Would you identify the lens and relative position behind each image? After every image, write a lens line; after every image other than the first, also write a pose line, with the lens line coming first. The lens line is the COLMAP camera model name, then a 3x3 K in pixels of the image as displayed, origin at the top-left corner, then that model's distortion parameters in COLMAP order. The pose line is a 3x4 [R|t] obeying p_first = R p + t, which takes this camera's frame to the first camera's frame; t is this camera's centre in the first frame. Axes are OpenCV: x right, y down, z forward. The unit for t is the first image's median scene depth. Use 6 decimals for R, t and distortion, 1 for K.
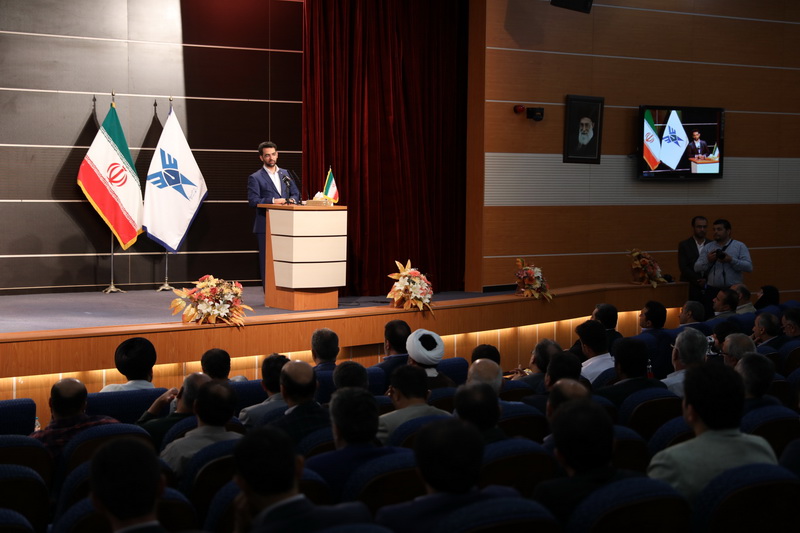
lens RADIAL K [[1491.5, 0, 398.1], [0, 1491.5, 268.7], [0, 0, 1]] dist [0.256104, 0.000000]
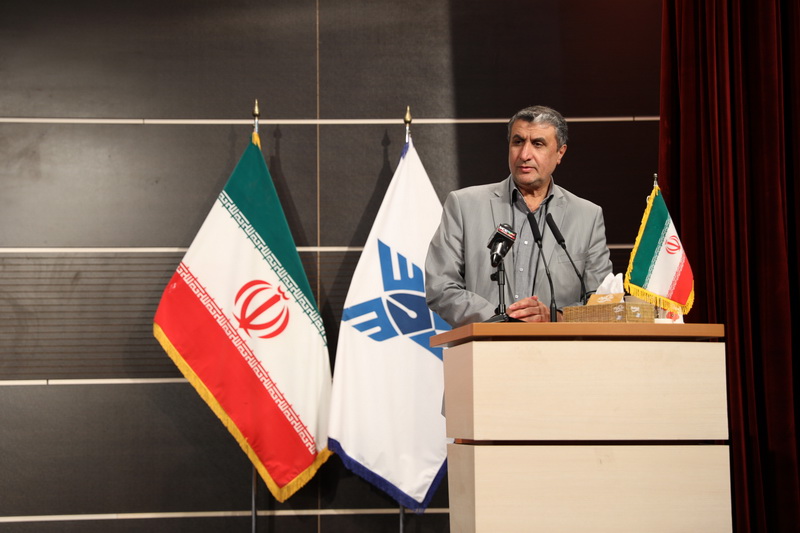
lens RADIAL K [[1491.5, 0, 399.6], [0, 1491.5, 262.6], [0, 0, 1]] dist [0.256104, 0.000000]
pose [[0.870876, -0.075407, -0.485684, 0.037508], [-0.010354, 0.985127, -0.171516, -0.007096], [0.491394, 0.154397, 0.857143, 0.673348]]
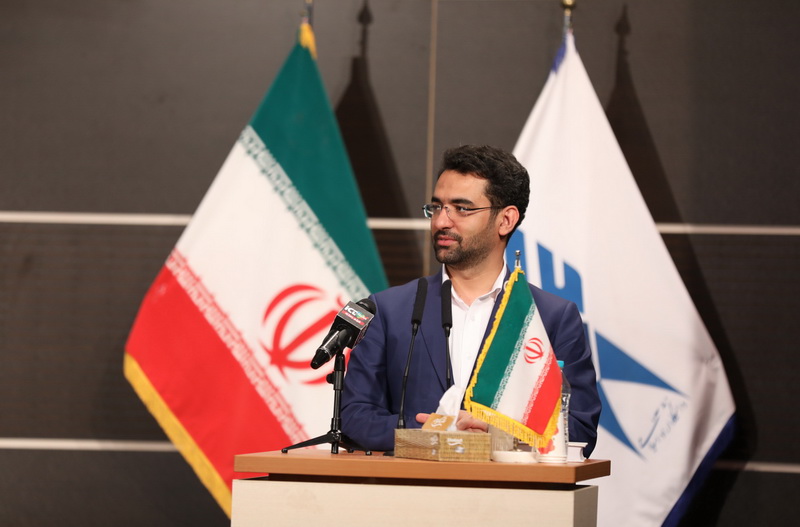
lens RADIAL K [[4473.6, 0, 401.6], [0, 4473.6, 263.5], [0, 0, 1]] dist [1.572601, 0.000000]
pose [[0.692072, -0.013337, -0.721705, 0.317530], [-0.066971, 0.994330, -0.082596, -0.017361], [0.718715, 0.105496, 0.687255, 0.533918]]
